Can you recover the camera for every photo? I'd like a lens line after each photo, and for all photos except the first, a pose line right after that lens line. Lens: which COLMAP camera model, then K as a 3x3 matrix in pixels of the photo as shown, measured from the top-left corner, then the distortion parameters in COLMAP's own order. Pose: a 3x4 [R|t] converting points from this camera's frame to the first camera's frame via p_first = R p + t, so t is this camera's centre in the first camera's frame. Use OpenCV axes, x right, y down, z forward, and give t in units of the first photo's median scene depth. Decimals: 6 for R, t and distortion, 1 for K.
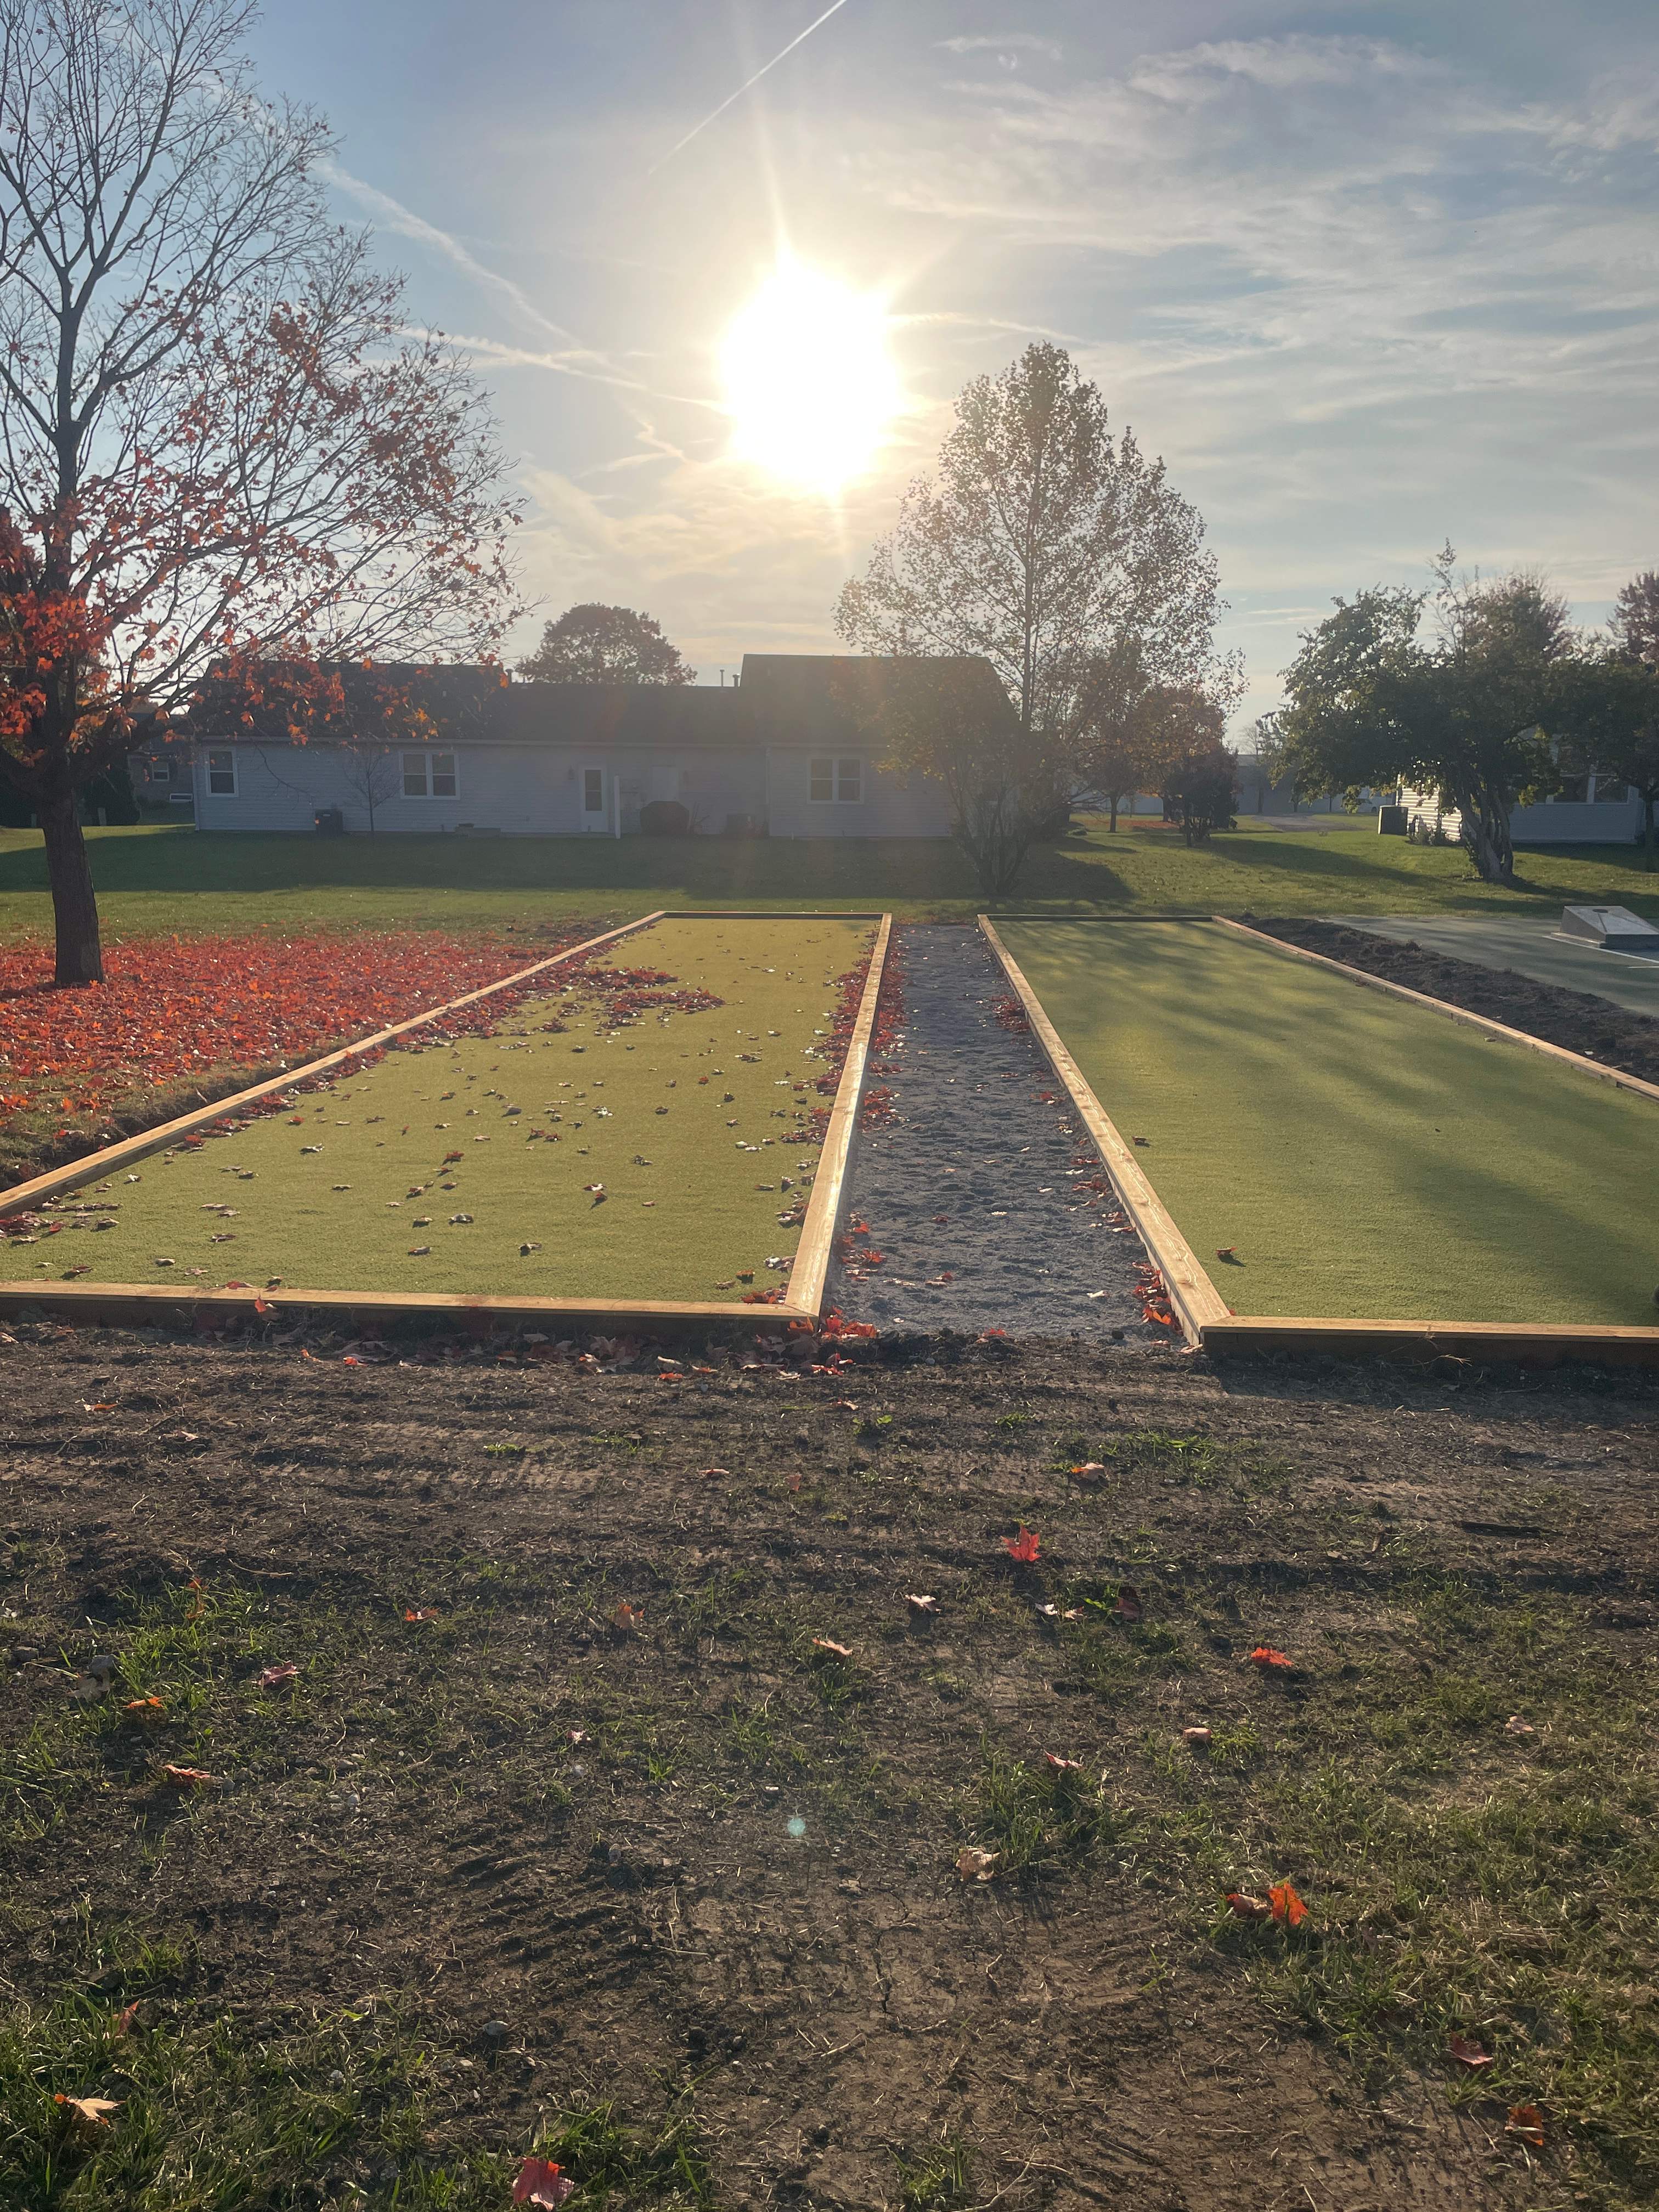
lens RADIAL K [[1524.7, 0, 838.1], [0, 1524.7, 1122.8], [0, 0, 1]] dist [0.072020, -0.069699]
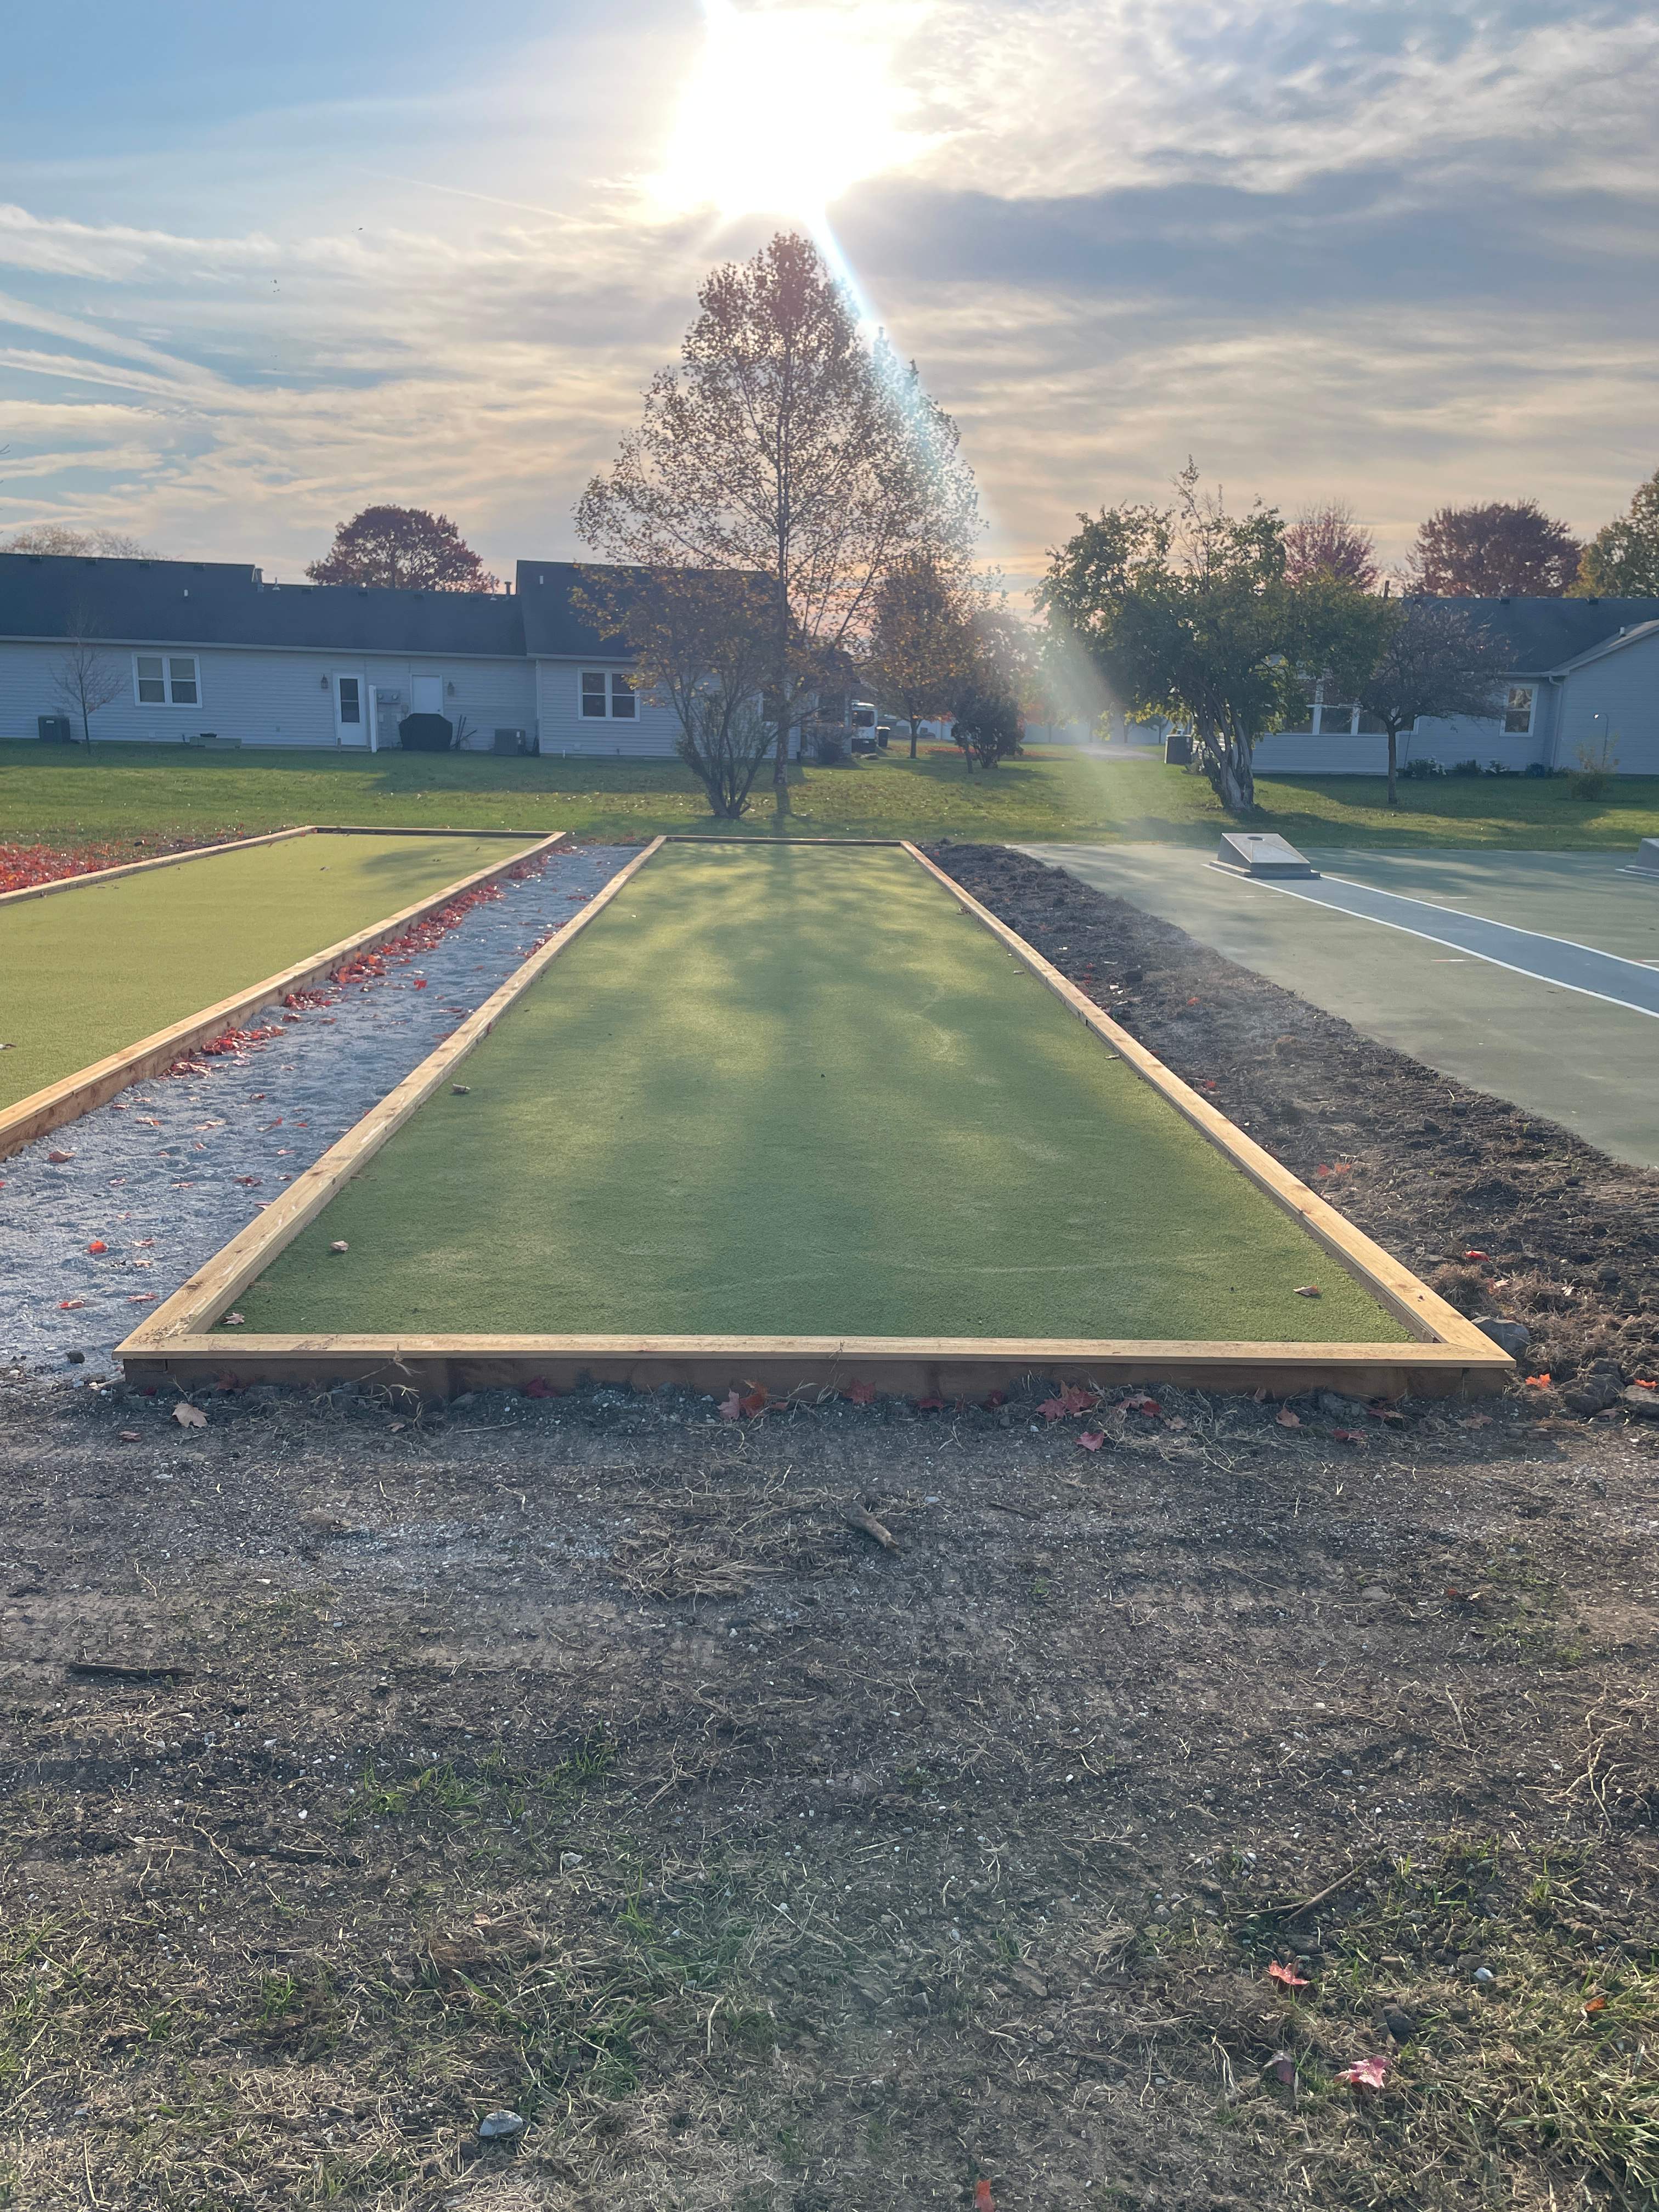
lens RADIAL K [[1510.5, 0, 826.5], [0, 1510.5, 1133.2], [0, 0, 1]] dist [0.070788, -0.086678]
pose [[0.996346, -0.005626, 0.085217, 0.068936], [0.000888, 0.998457, 0.055530, -0.002527], [-0.085398, -0.055251, 0.994814, 0.028503]]
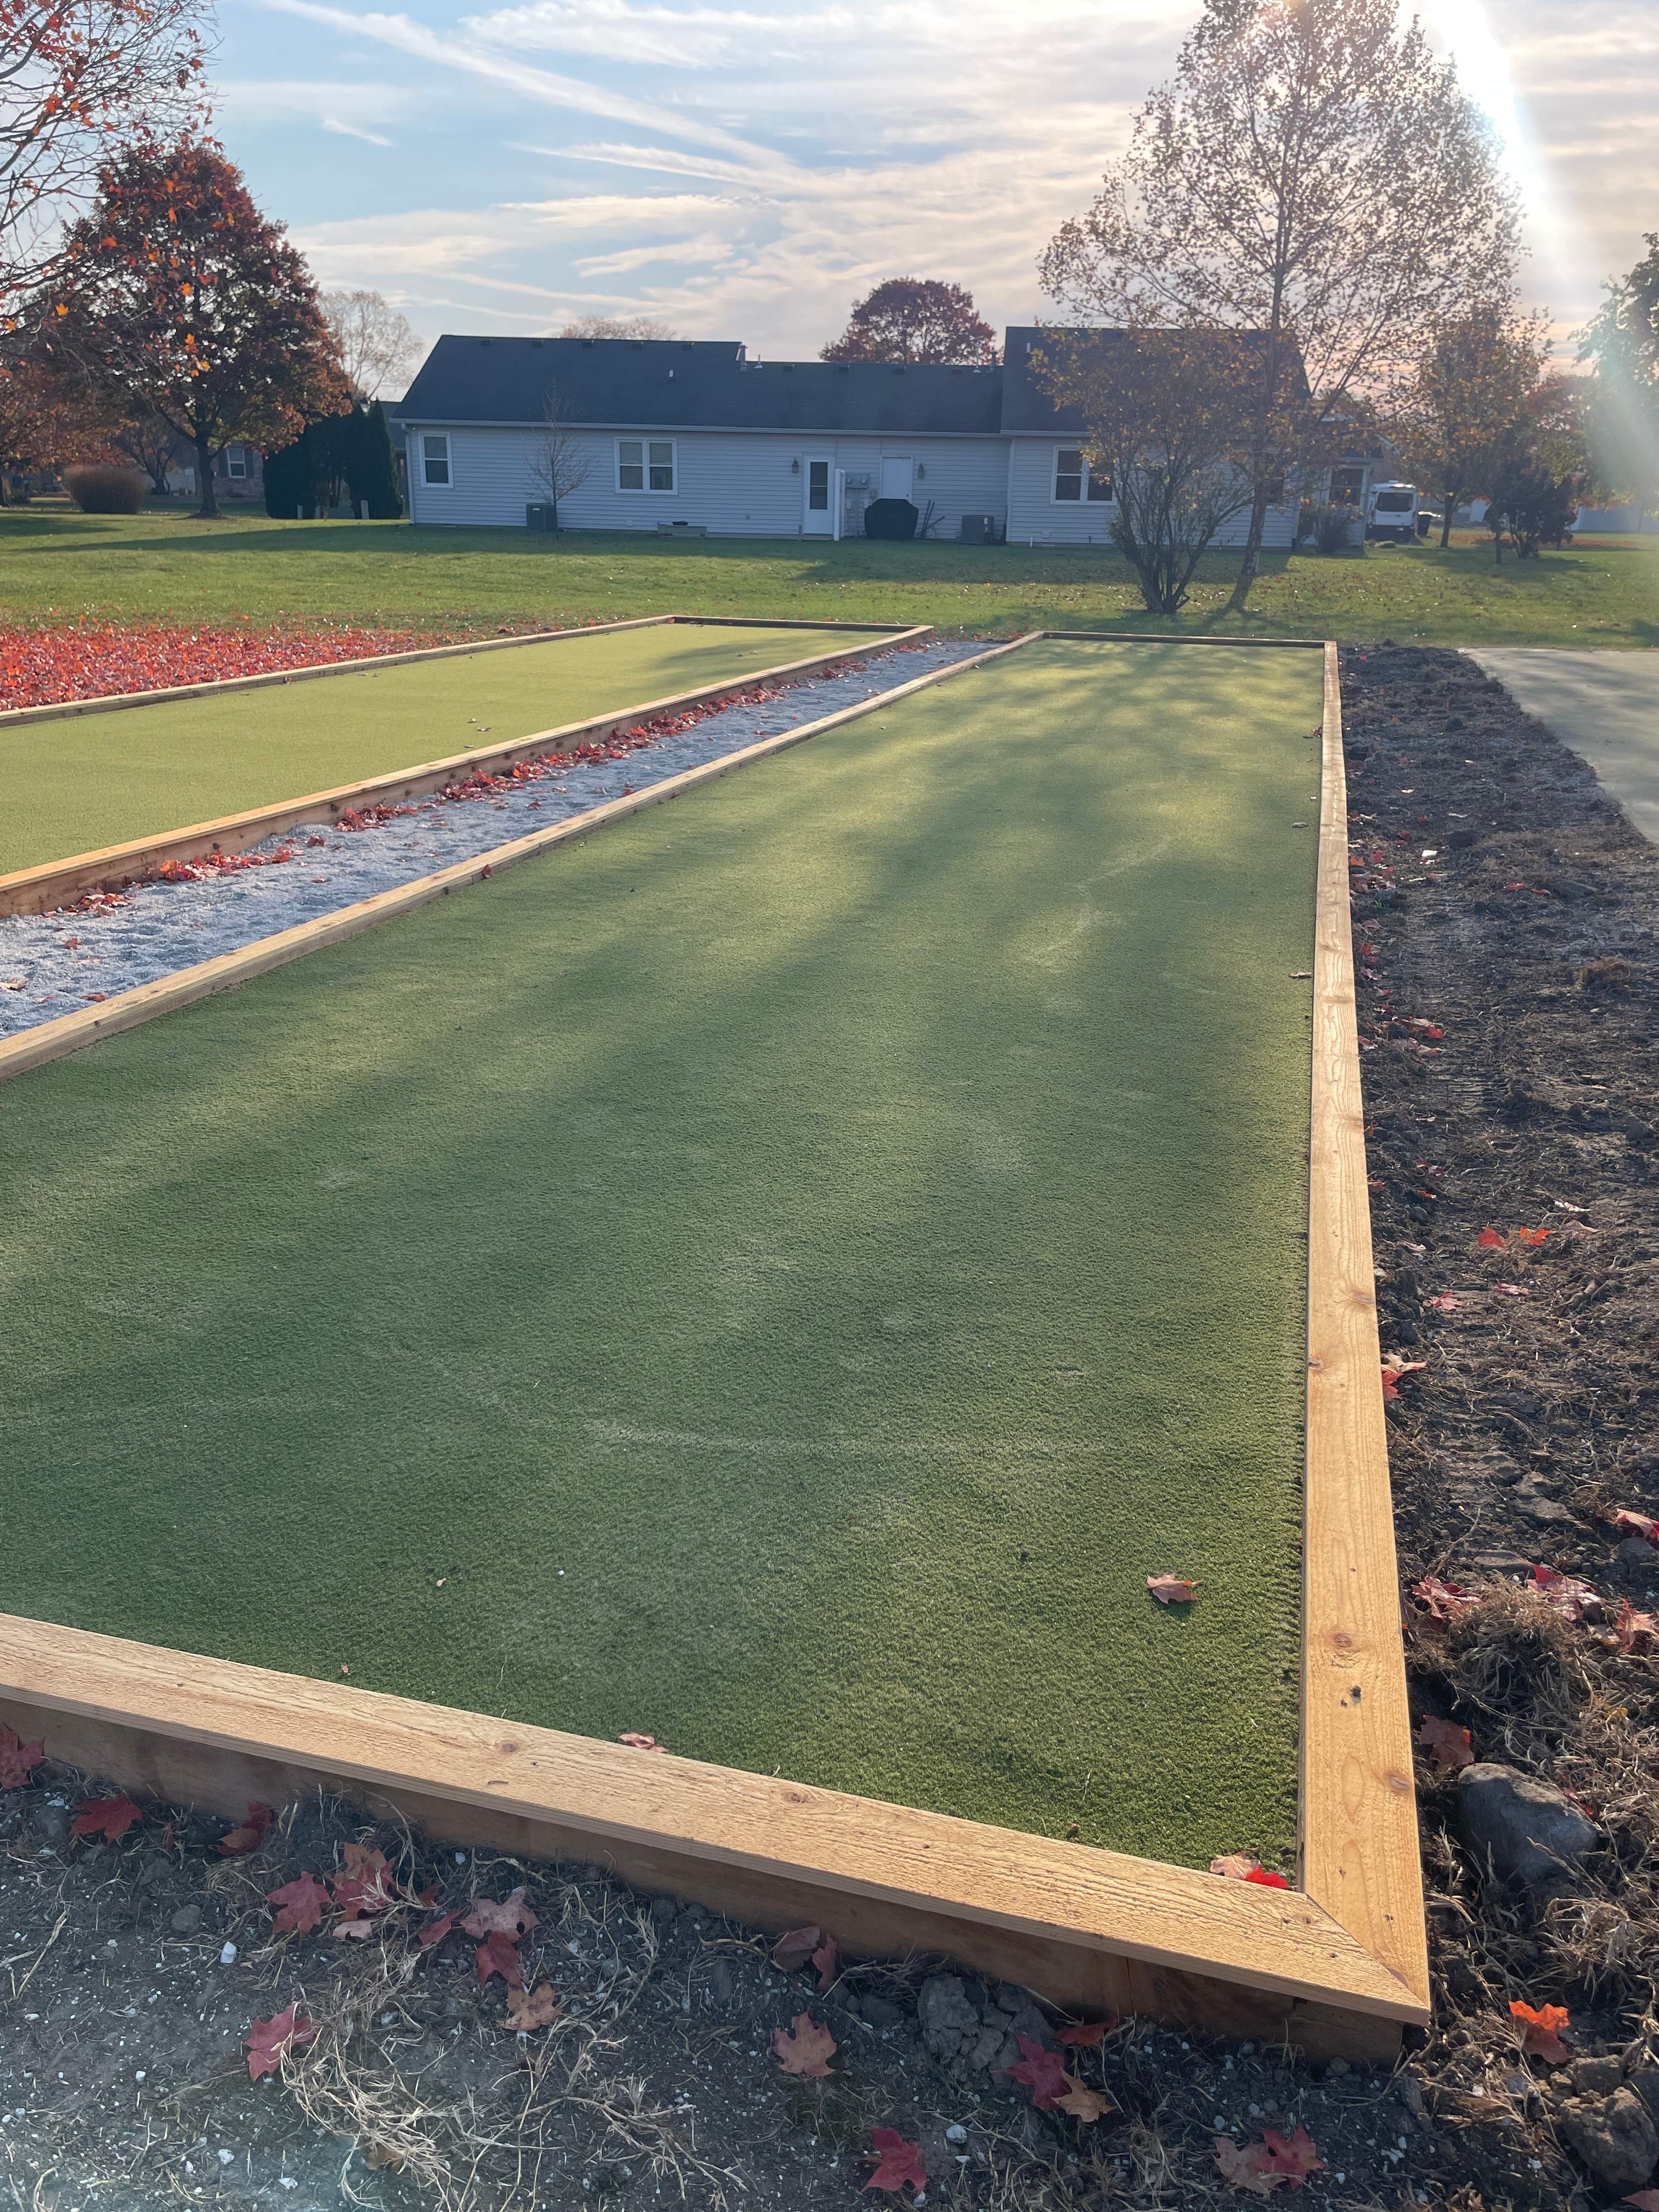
lens RADIAL K [[1537.2, 0, 922.0], [0, 1537.2, 1075.6], [0, 0, 1]] dist [0.074124, -0.094383]
pose [[0.981630, 0.079522, -0.173431, 0.116180], [-0.054398, 0.987922, 0.145089, -0.010996], [0.182875, -0.132989, 0.974100, 0.092836]]
